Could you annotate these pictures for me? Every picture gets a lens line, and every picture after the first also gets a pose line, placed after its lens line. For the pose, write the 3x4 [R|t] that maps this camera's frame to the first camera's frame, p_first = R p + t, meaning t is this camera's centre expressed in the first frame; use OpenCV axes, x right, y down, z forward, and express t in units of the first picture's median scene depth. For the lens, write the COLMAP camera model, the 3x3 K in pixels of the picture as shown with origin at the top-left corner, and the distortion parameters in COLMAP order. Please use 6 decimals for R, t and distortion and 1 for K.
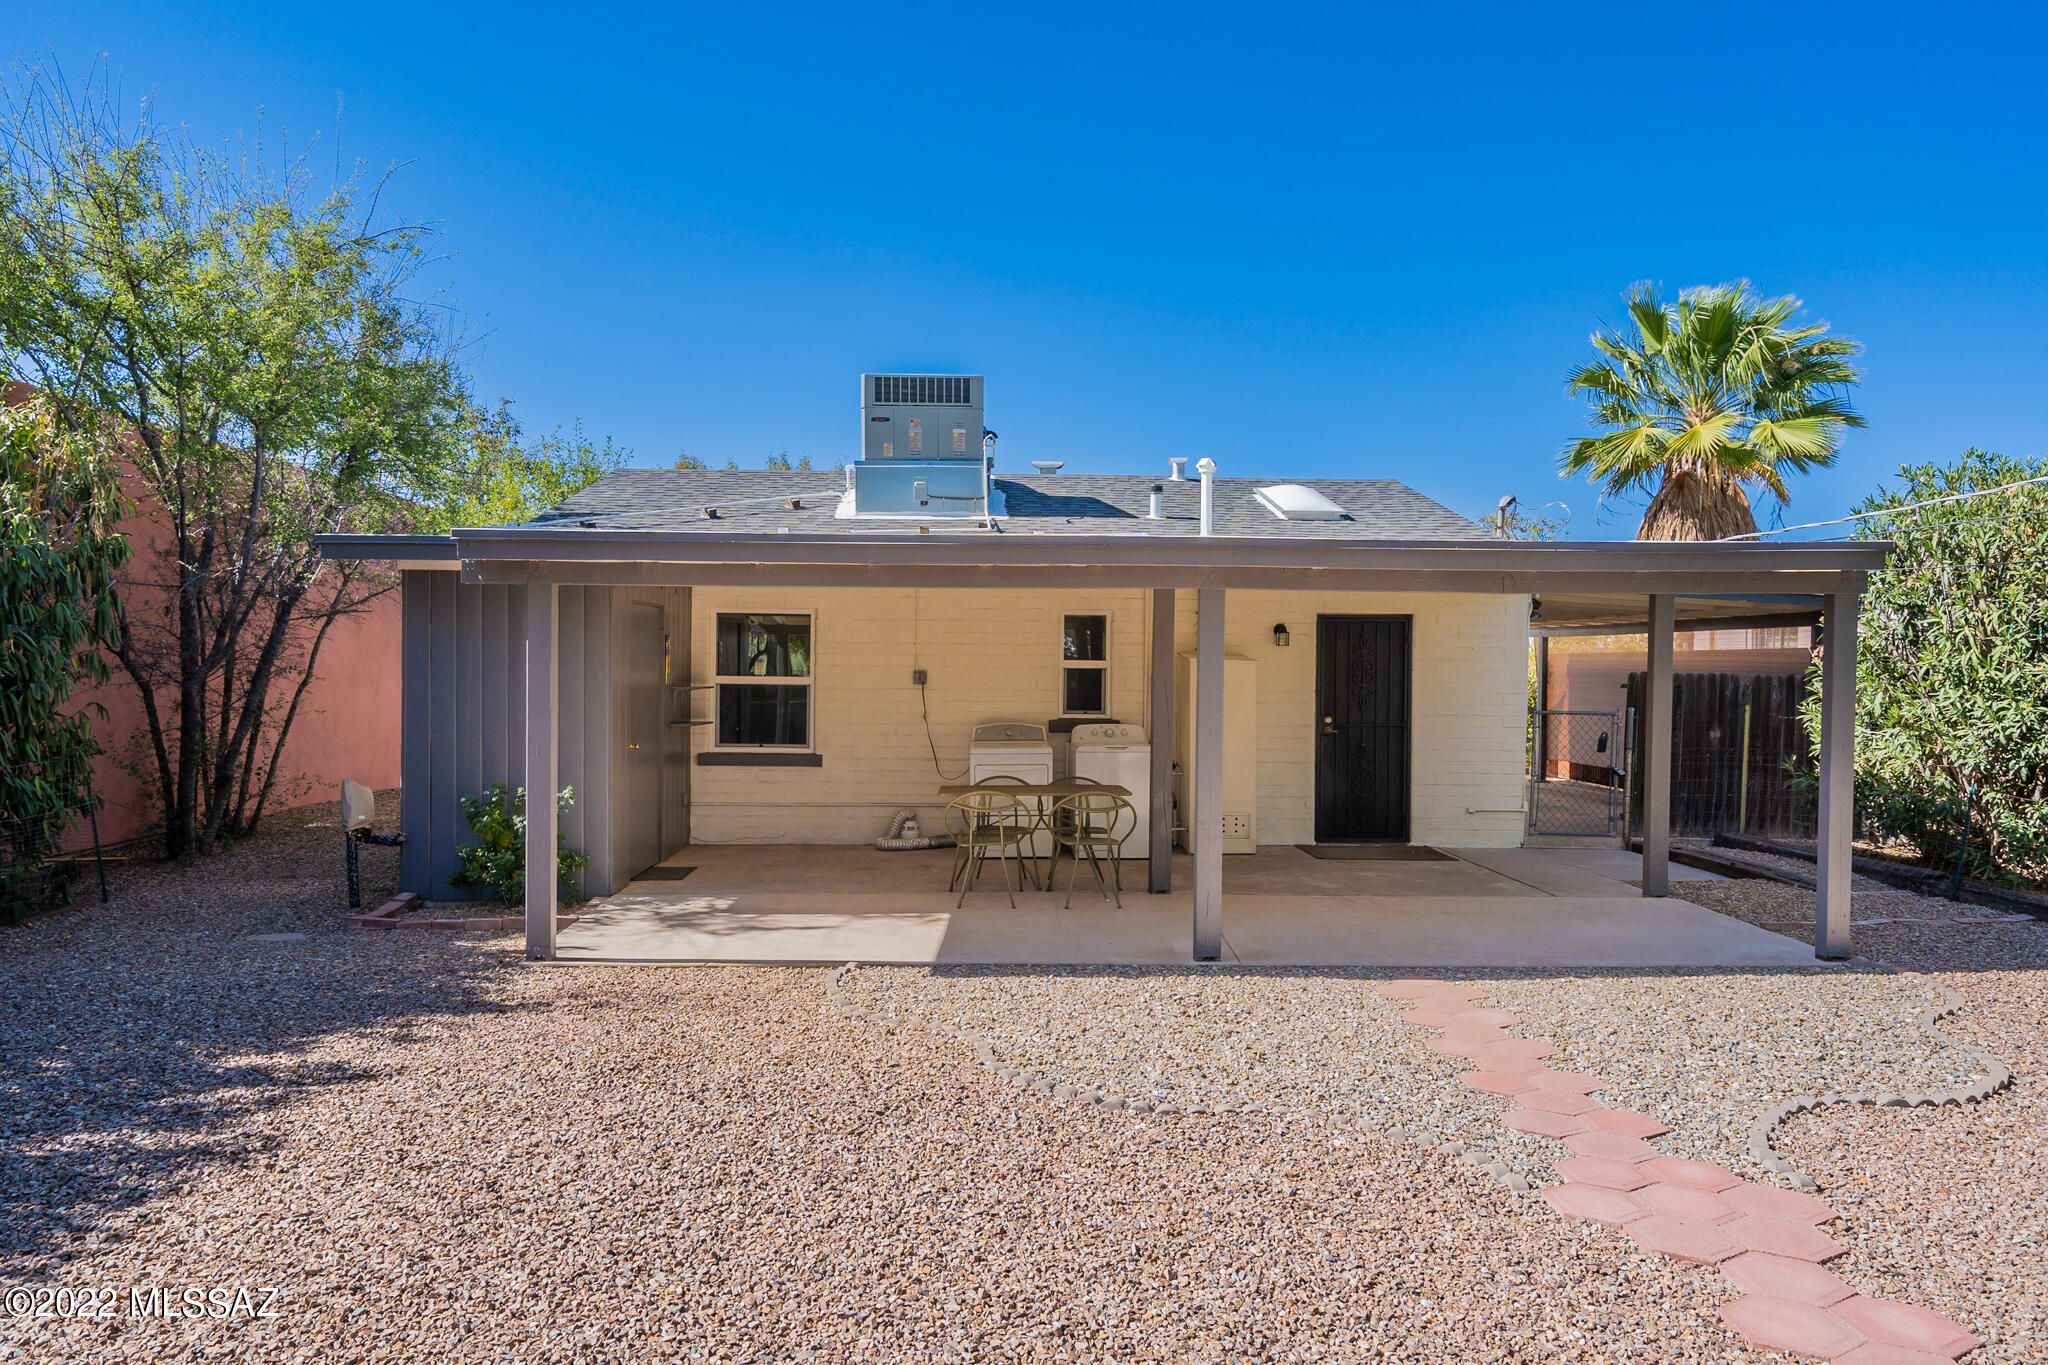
lens RADIAL K [[1242.5, 0, 1013.7], [0, 1242.5, 694.0], [0, 0, 1]] dist [0.023883, -0.001081]
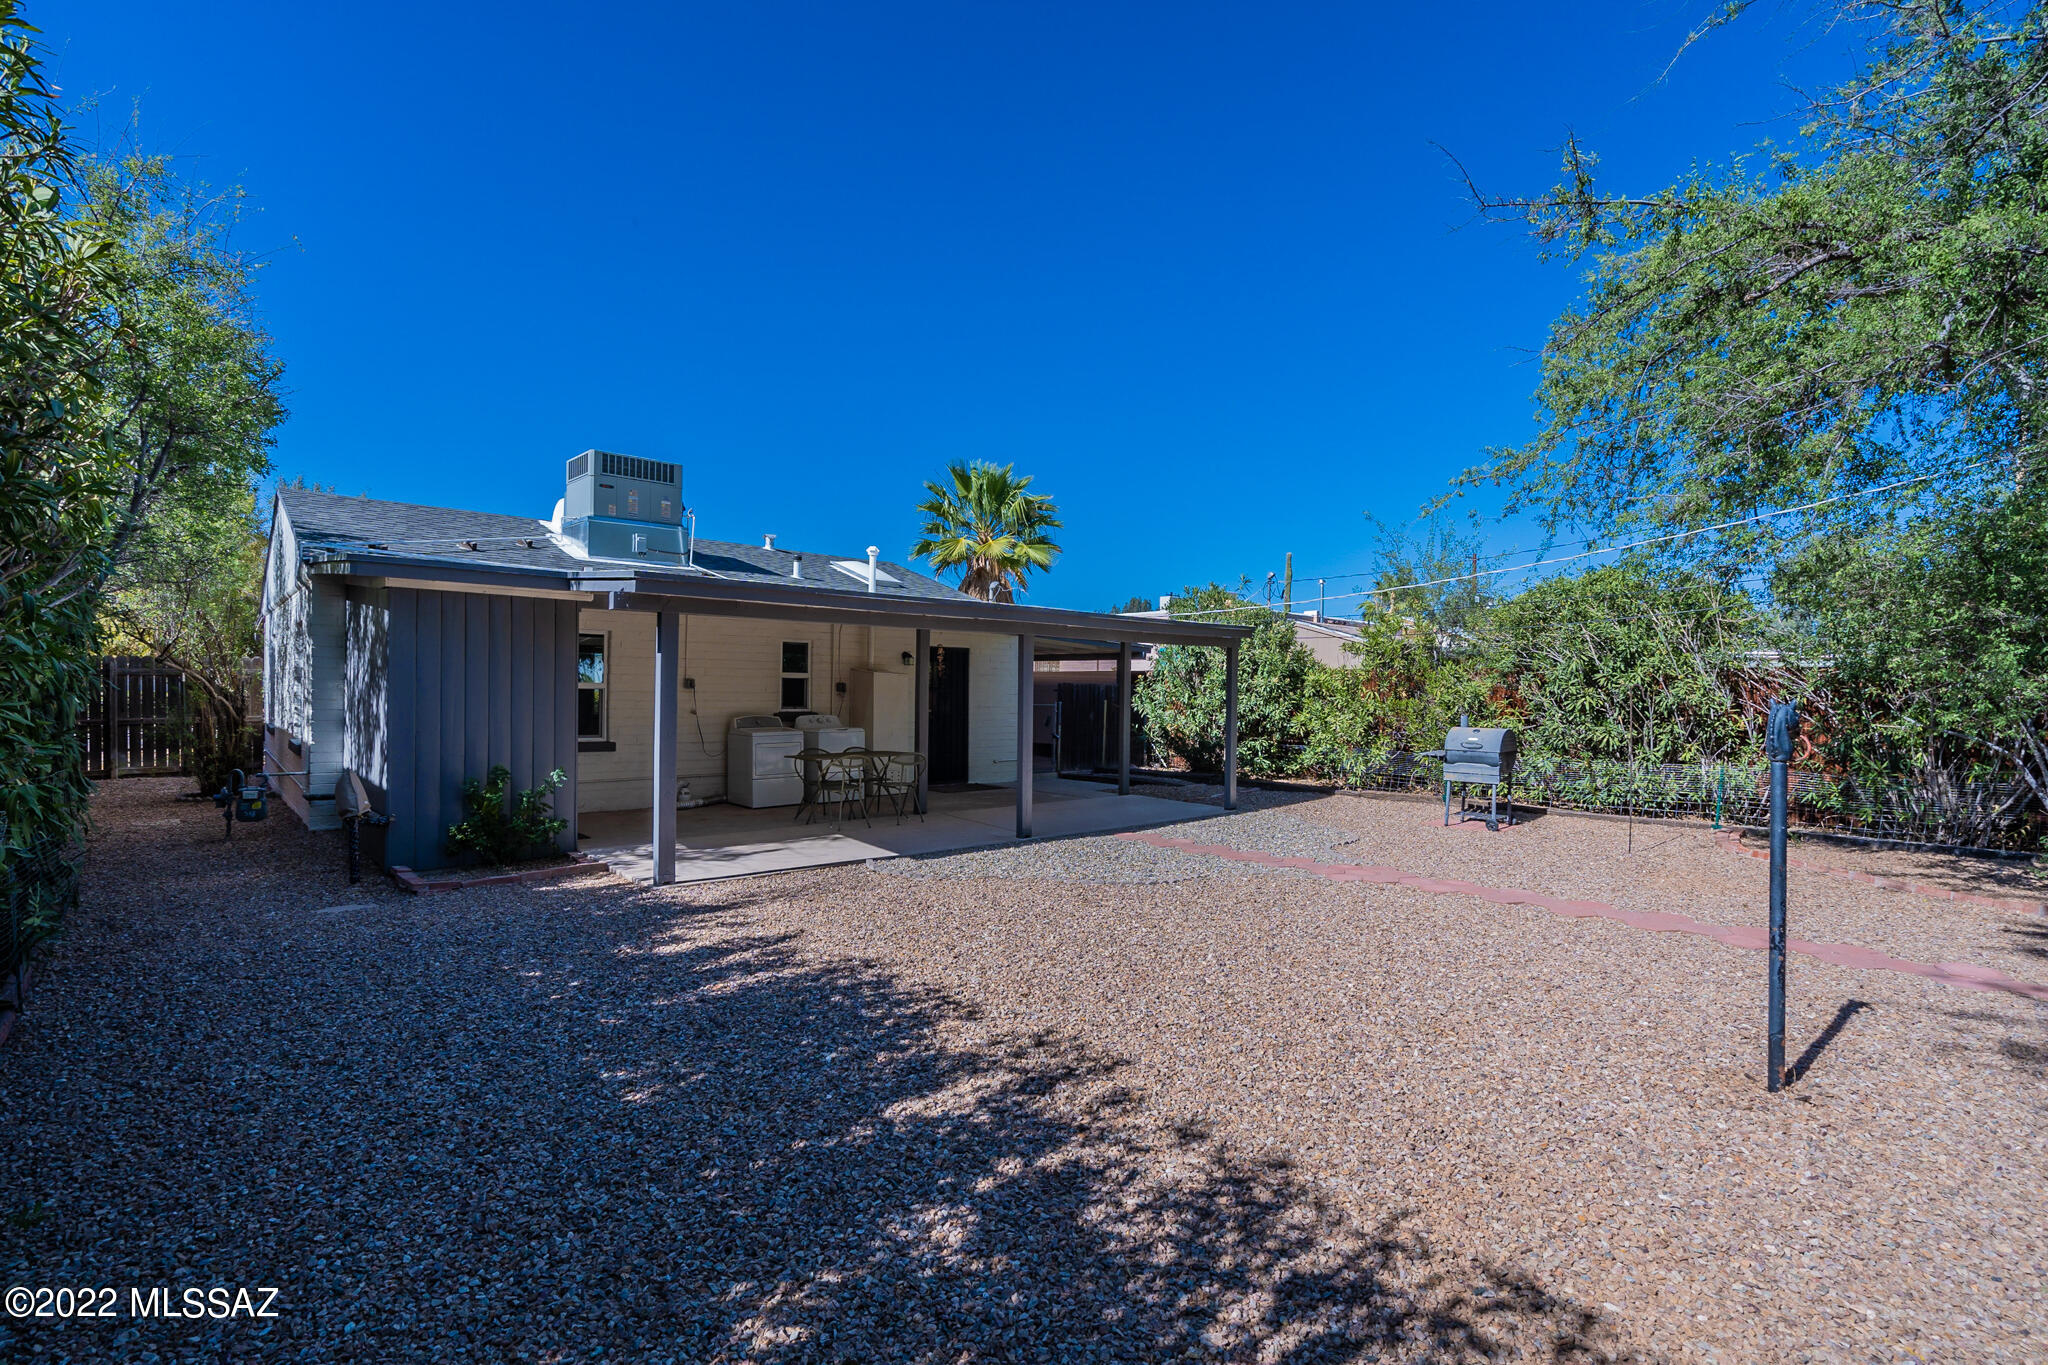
lens RADIAL K [[932.8, 0, 1021.8], [0, 932.8, 695.0], [0, 0, 1]] dist [-0.003330, 0.001462]
pose [[0.764509, -0.004622, 0.644597, -0.453856], [0.009175, 0.999951, -0.003712, 0.006240], [-0.644548, 0.008752, 0.764514, -0.028307]]
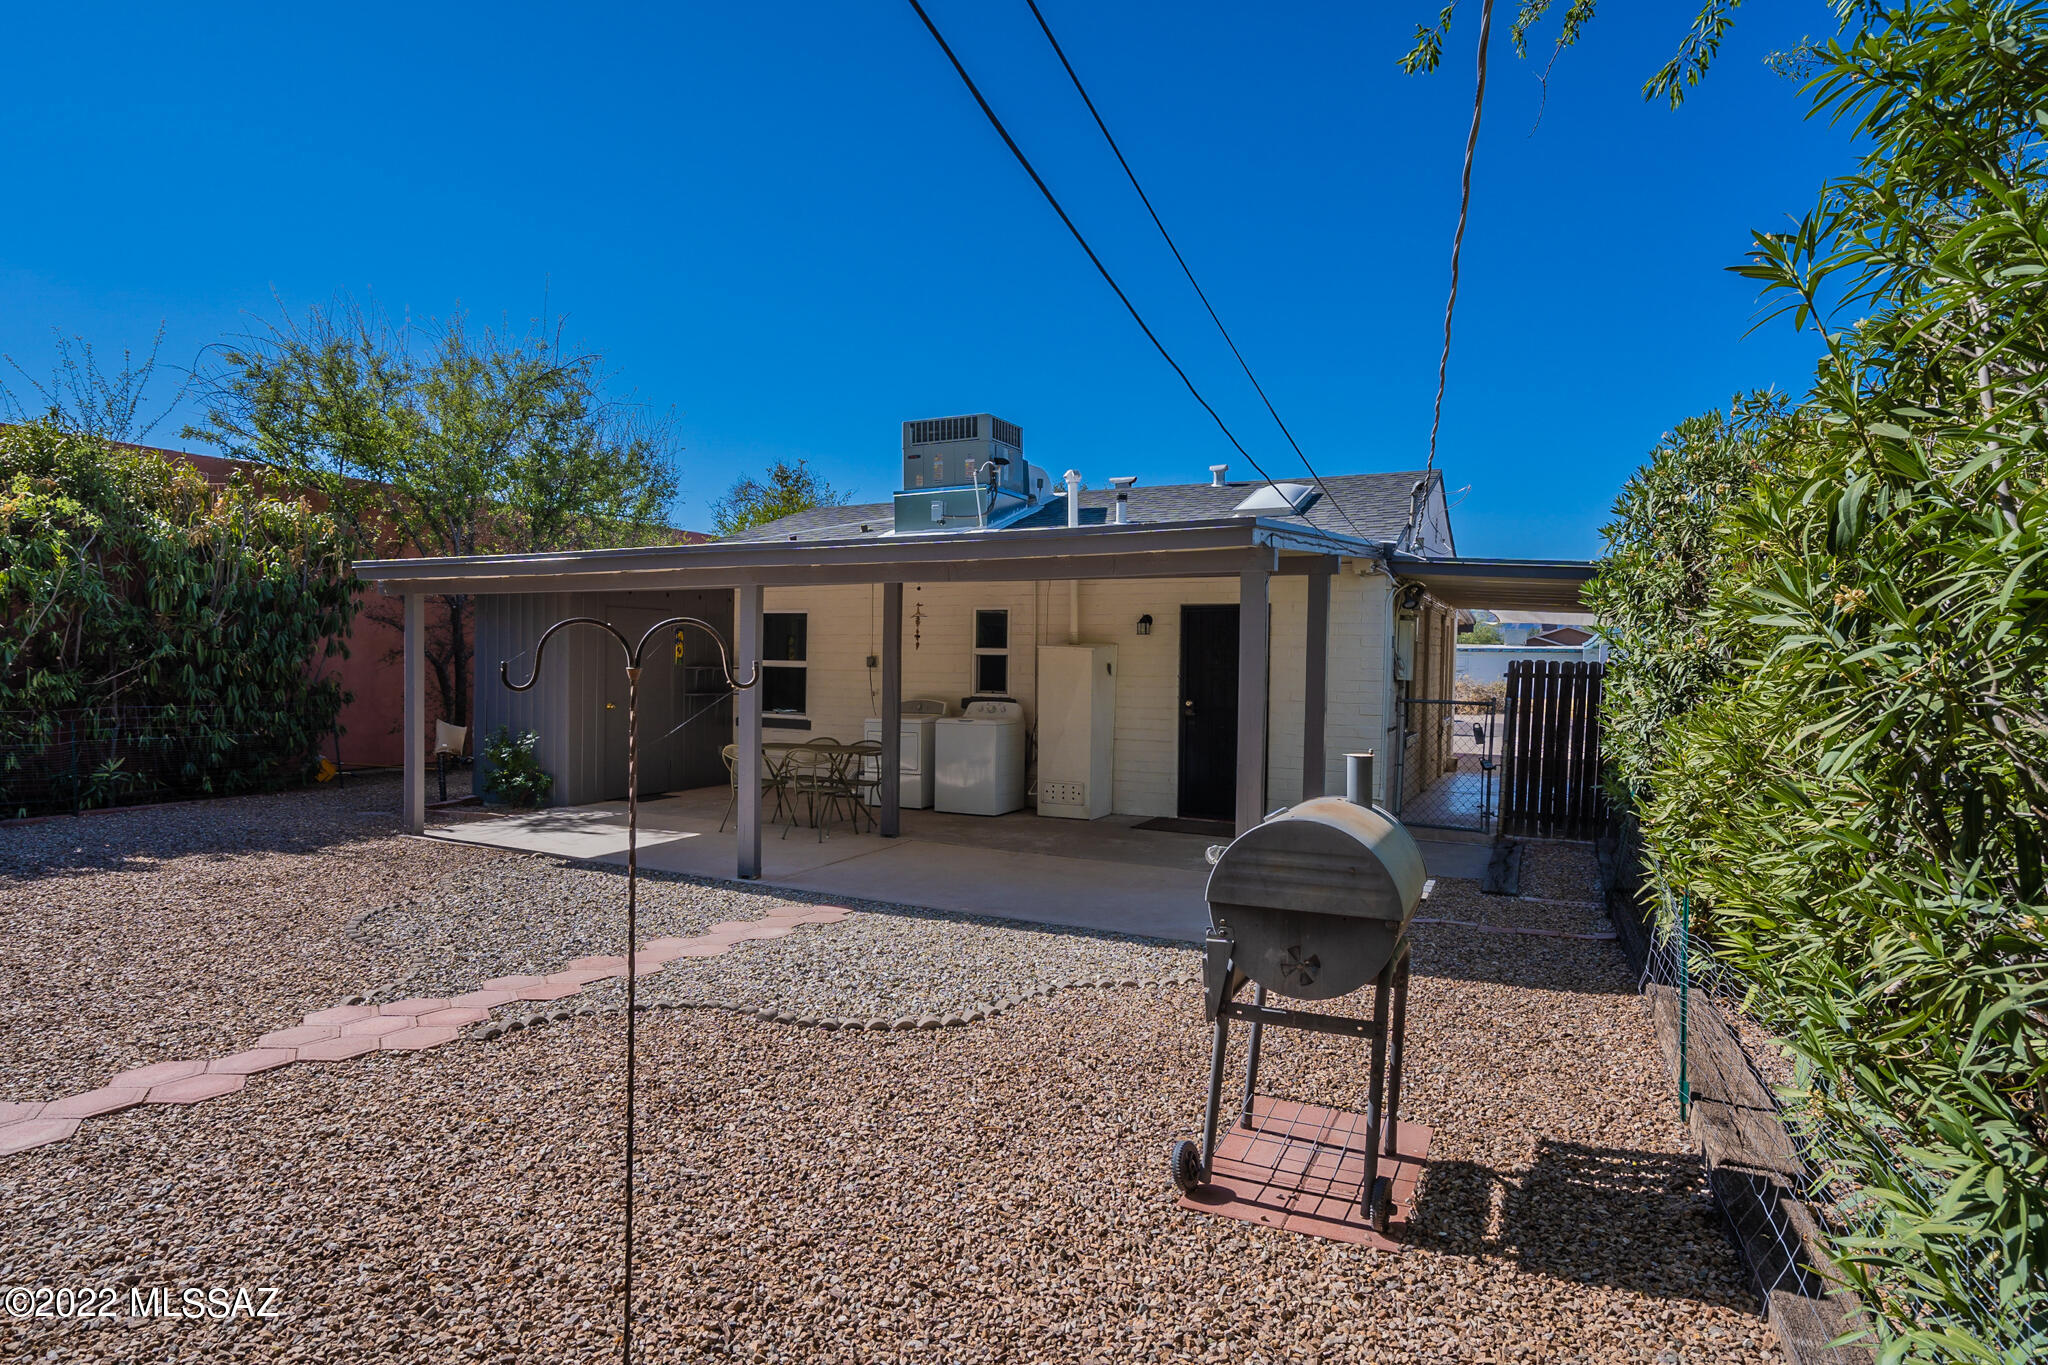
lens RADIAL K [[1100.0, 0, 1013.1], [0, 1100.0, 678.2], [0, 0, 1]] dist [0.002570, 0.000256]
pose [[0.873226, 0.010733, -0.487198, 0.584126], [-0.014843, 0.999879, -0.004576, 0.006157], [0.487090, 0.011228, 0.873280, 0.094559]]
